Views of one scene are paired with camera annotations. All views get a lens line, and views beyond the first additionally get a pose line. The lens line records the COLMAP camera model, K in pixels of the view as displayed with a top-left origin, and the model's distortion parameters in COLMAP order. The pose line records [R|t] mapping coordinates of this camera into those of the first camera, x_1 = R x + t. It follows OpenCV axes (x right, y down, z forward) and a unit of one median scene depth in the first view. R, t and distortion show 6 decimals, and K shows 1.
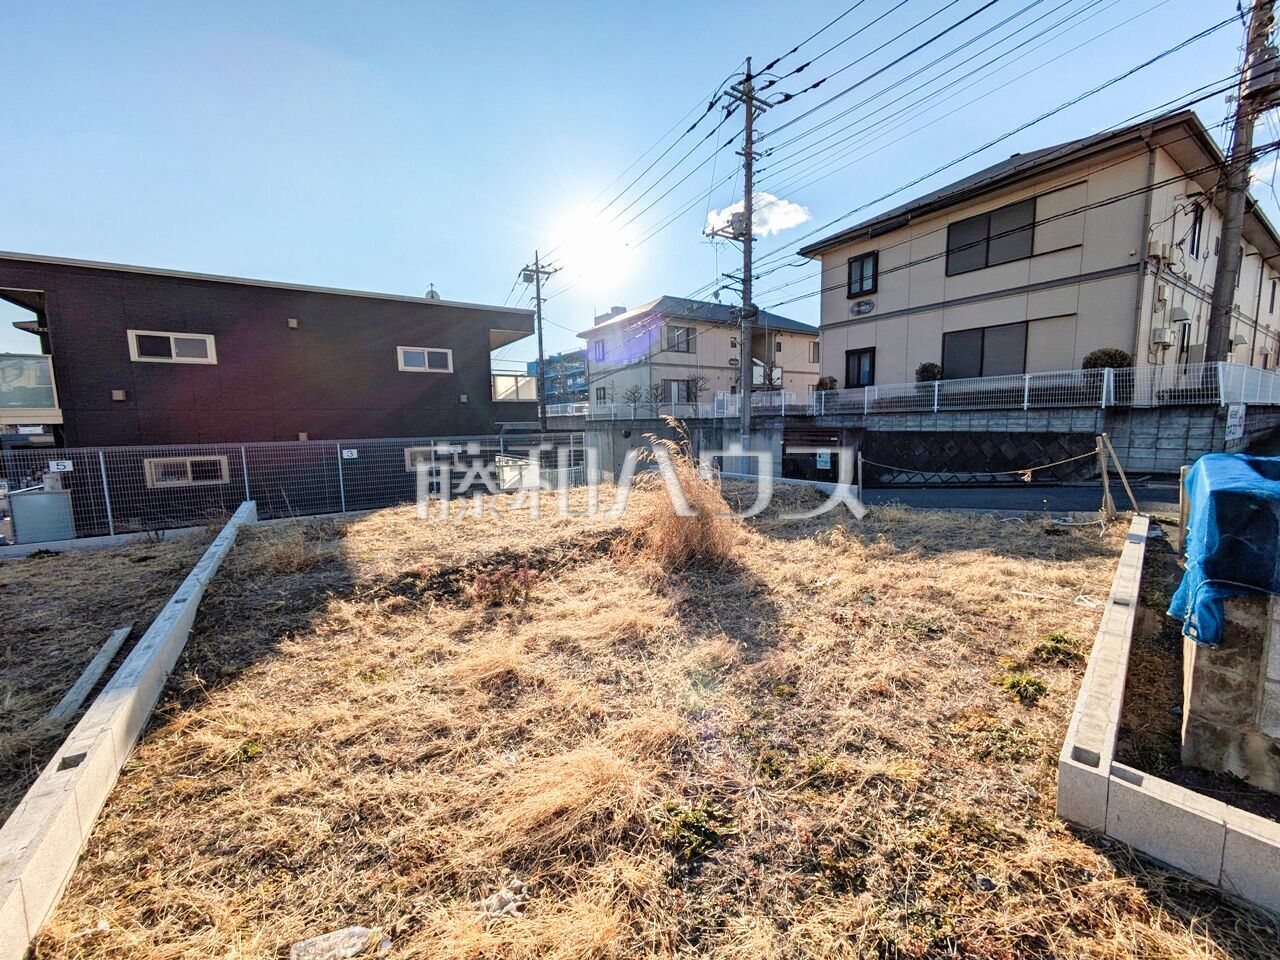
lens RADIAL K [[505.4, 0, 643.7], [0, 505.4, 478.2], [0, 0, 1]] dist [-0.003132, 0.002818]
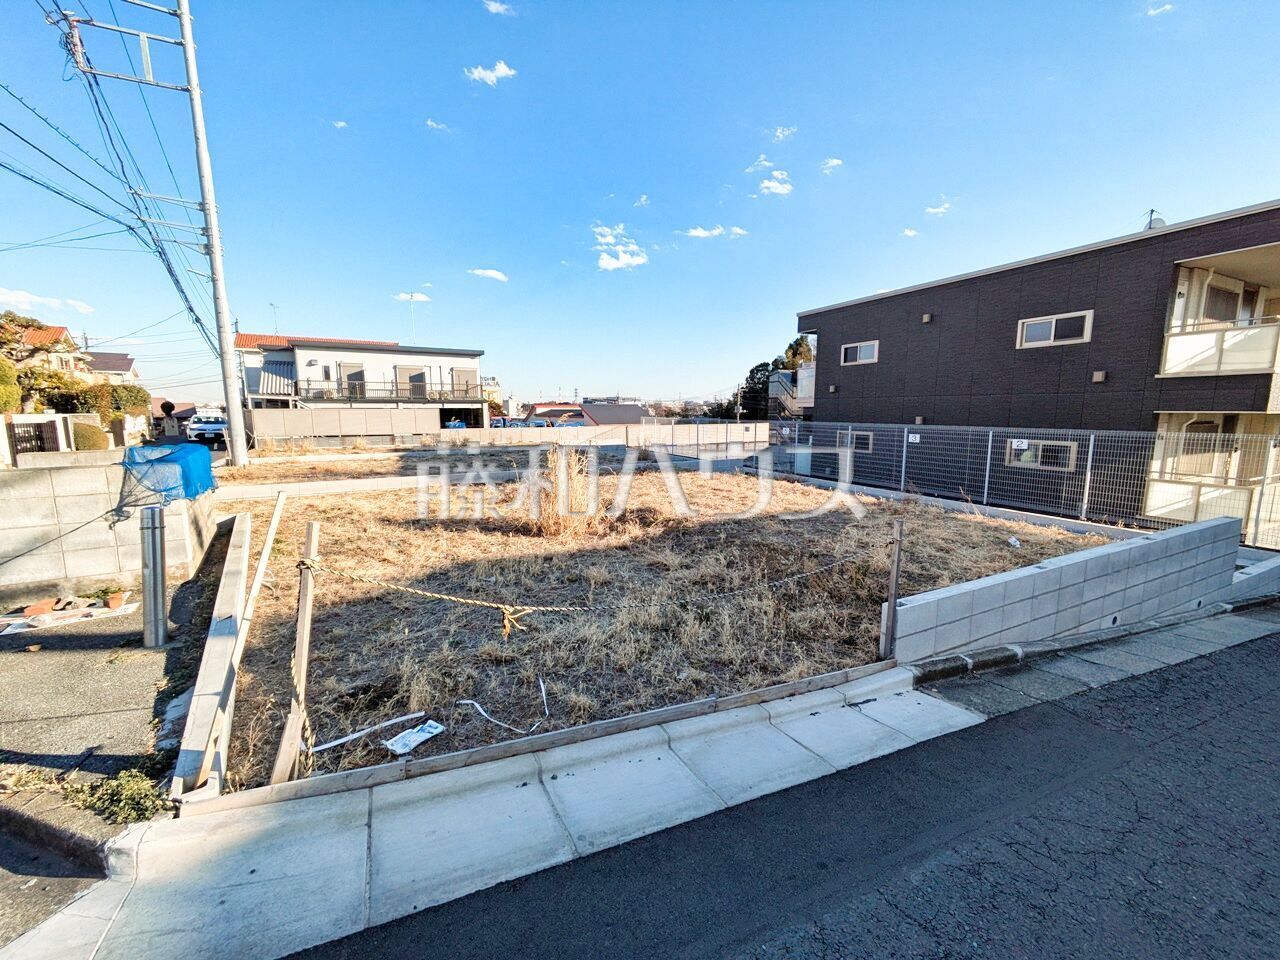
lens RADIAL K [[505.4, 0, 646.1], [0, 505.4, 472.4], [0, 0, 1]] dist [-0.003132, 0.002818]
pose [[-0.125454, 0.142681, -0.981786, 0.448316], [-0.106642, 0.981931, 0.156329, -0.068746], [0.986351, 0.124311, -0.107971, 0.468525]]
